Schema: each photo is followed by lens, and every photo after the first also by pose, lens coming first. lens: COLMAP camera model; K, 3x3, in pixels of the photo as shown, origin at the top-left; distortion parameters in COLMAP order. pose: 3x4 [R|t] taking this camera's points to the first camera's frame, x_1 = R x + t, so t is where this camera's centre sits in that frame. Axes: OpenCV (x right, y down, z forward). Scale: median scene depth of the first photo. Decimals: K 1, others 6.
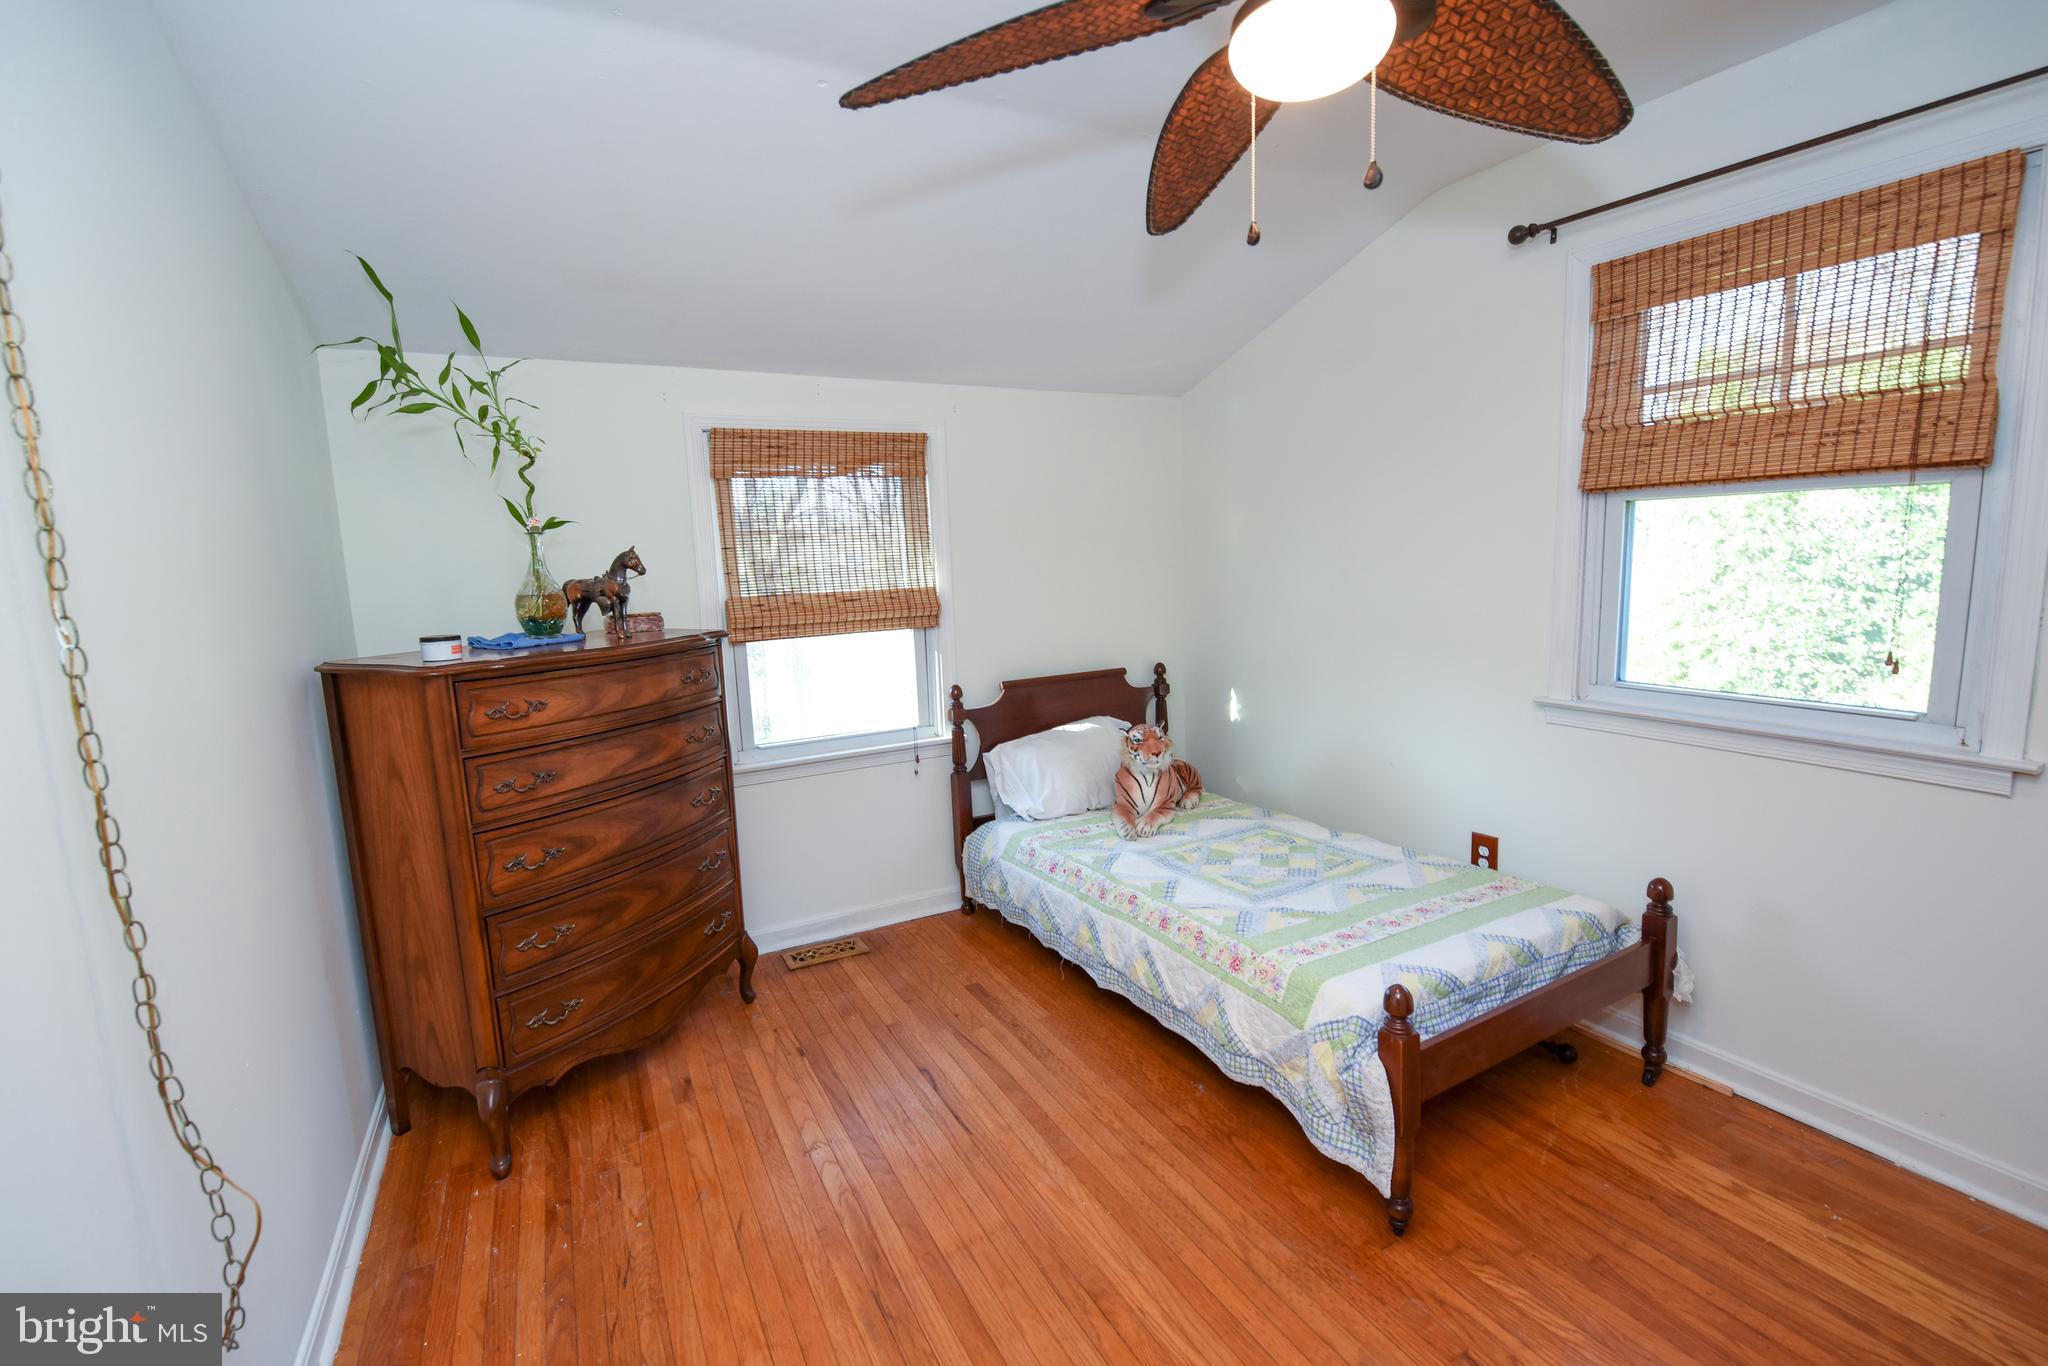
lens RADIAL K [[901.7, 0, 1044.9], [0, 901.7, 682.6], [0, 0, 1]] dist [-0.013352, -0.000573]
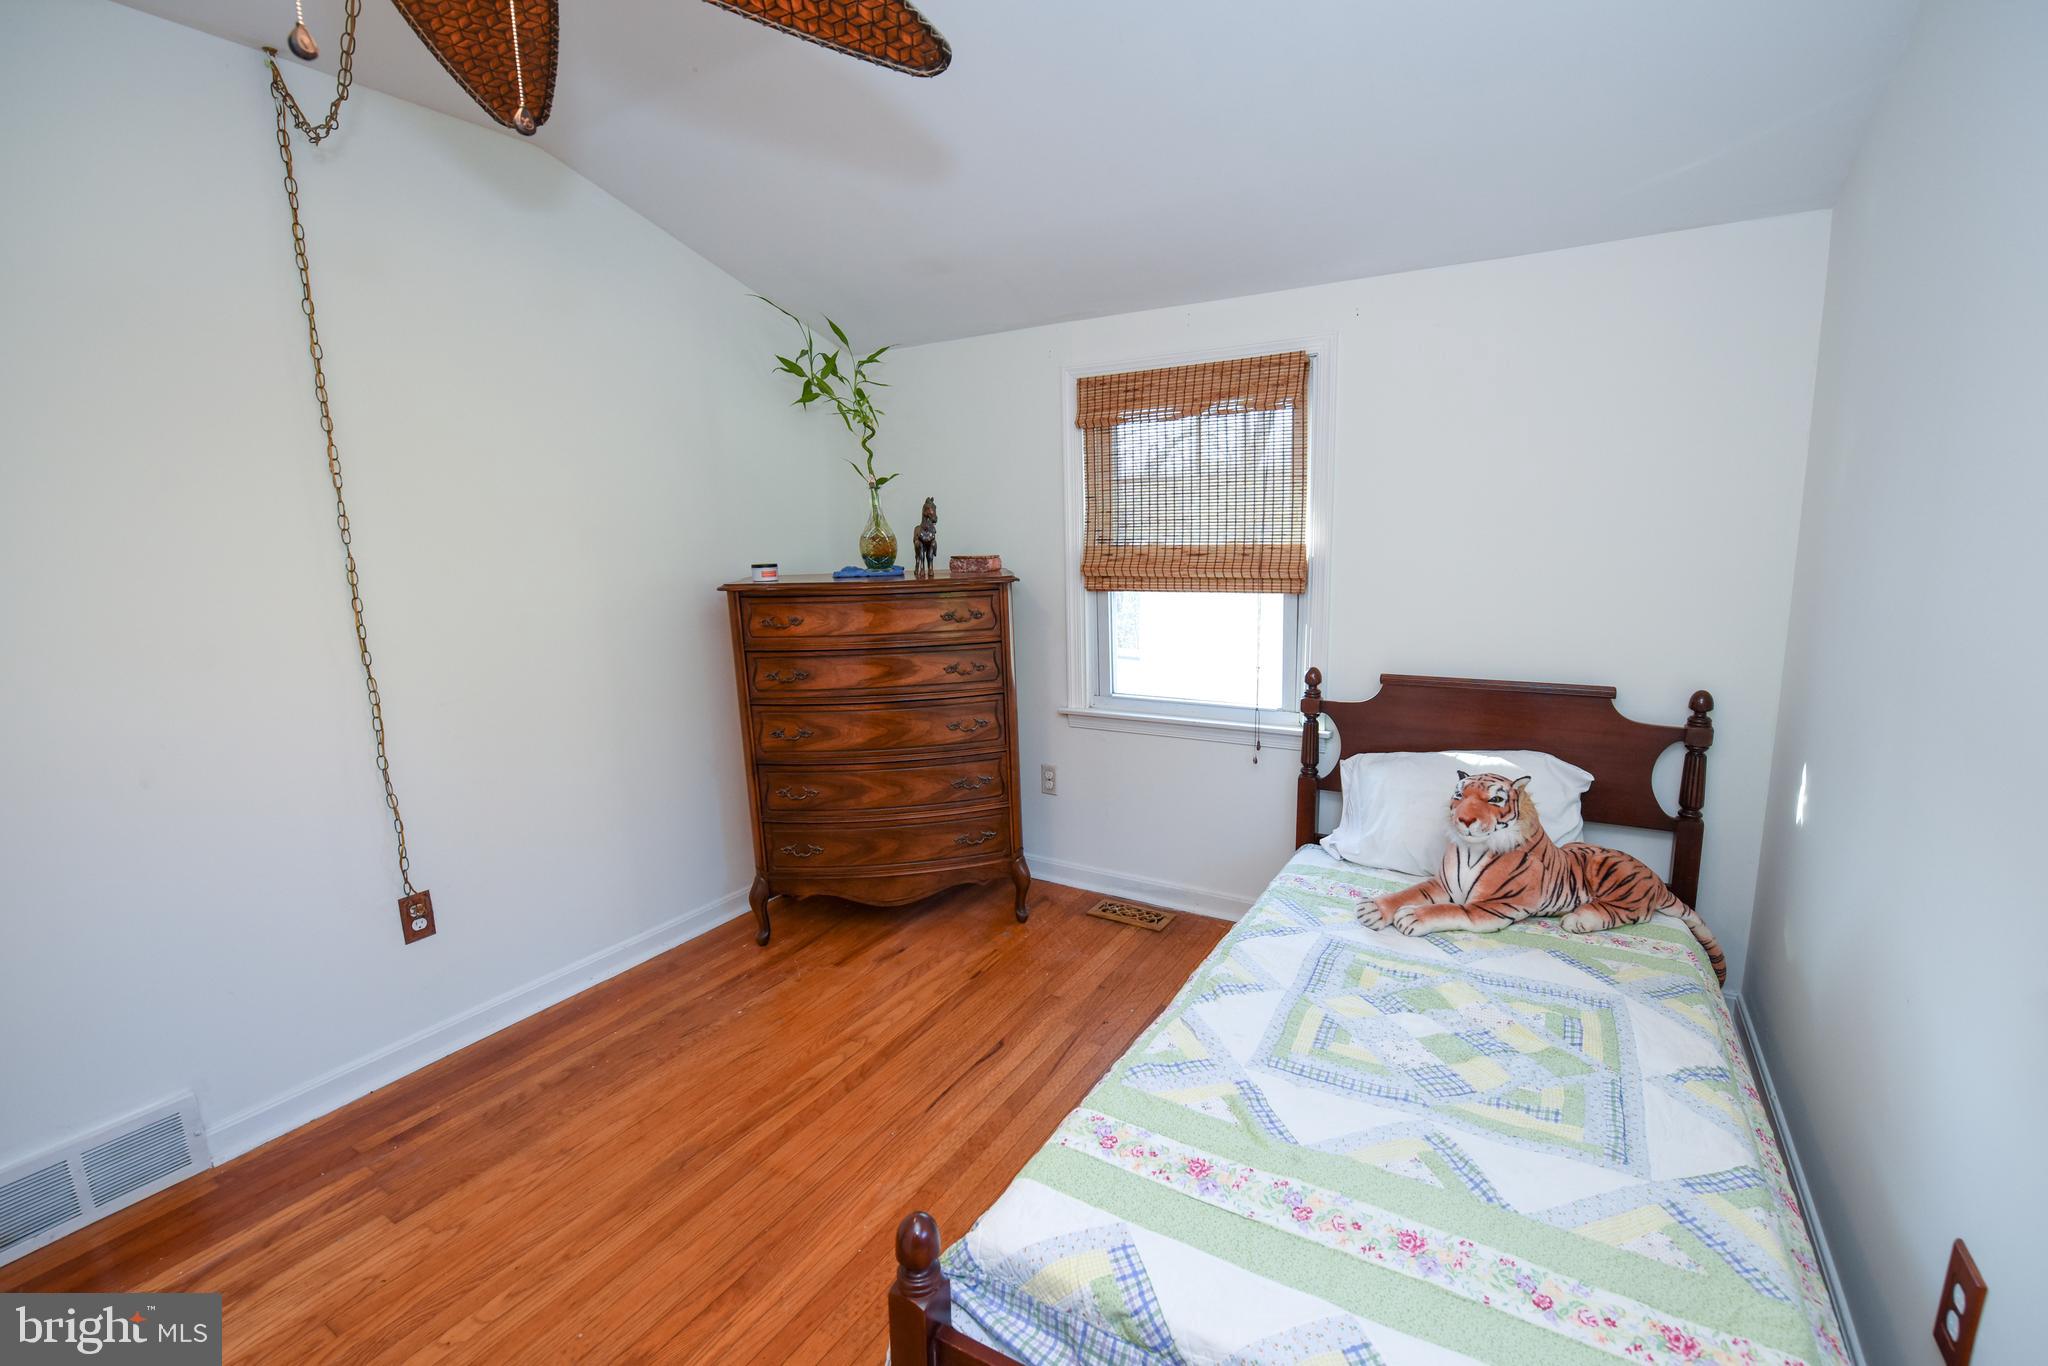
lens RADIAL K [[901.7, 0, 1037.7], [0, 901.7, 687.1], [0, 0, 1]] dist [-0.013352, -0.000573]
pose [[0.502166, 0.179300, -0.845979, 0.523307], [-0.115005, 0.983426, 0.140165, -0.073499], [0.857090, 0.026905, 0.514464, 0.428330]]
